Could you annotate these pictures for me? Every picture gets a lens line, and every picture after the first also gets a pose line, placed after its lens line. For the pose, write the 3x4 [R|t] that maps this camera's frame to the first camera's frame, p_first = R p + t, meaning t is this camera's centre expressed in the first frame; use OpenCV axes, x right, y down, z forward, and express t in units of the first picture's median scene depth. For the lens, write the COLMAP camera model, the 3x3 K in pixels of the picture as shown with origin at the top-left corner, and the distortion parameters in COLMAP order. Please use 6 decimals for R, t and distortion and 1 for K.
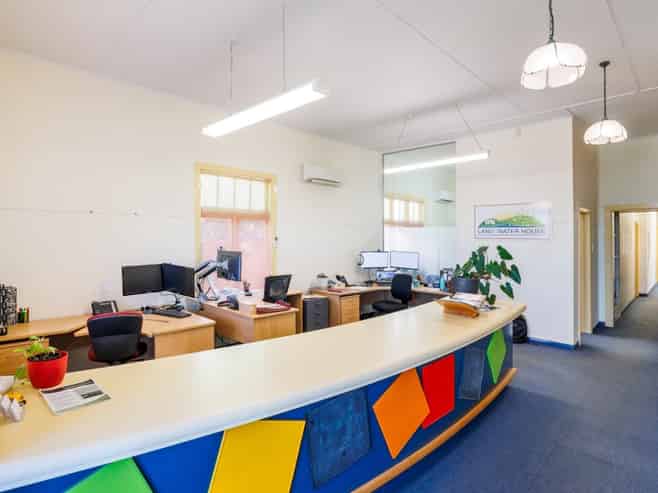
lens RADIAL K [[315.0, 0, 329.1], [0, 315.0, 244.2], [0, 0, 1]] dist [-0.026588, 0.000013]
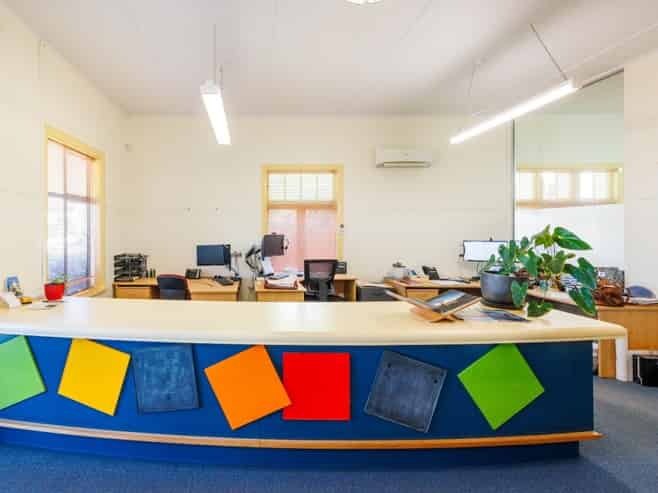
lens RADIAL K [[312.7, 0, 329.3], [0, 312.7, 242.2], [0, 0, 1]] dist [-0.002230, -0.000864]
pose [[0.772418, 0.011228, -0.635016, 0.513323], [-0.001975, 0.999881, 0.015276, 0.023176], [0.635112, -0.010545, 0.772348, 0.188788]]
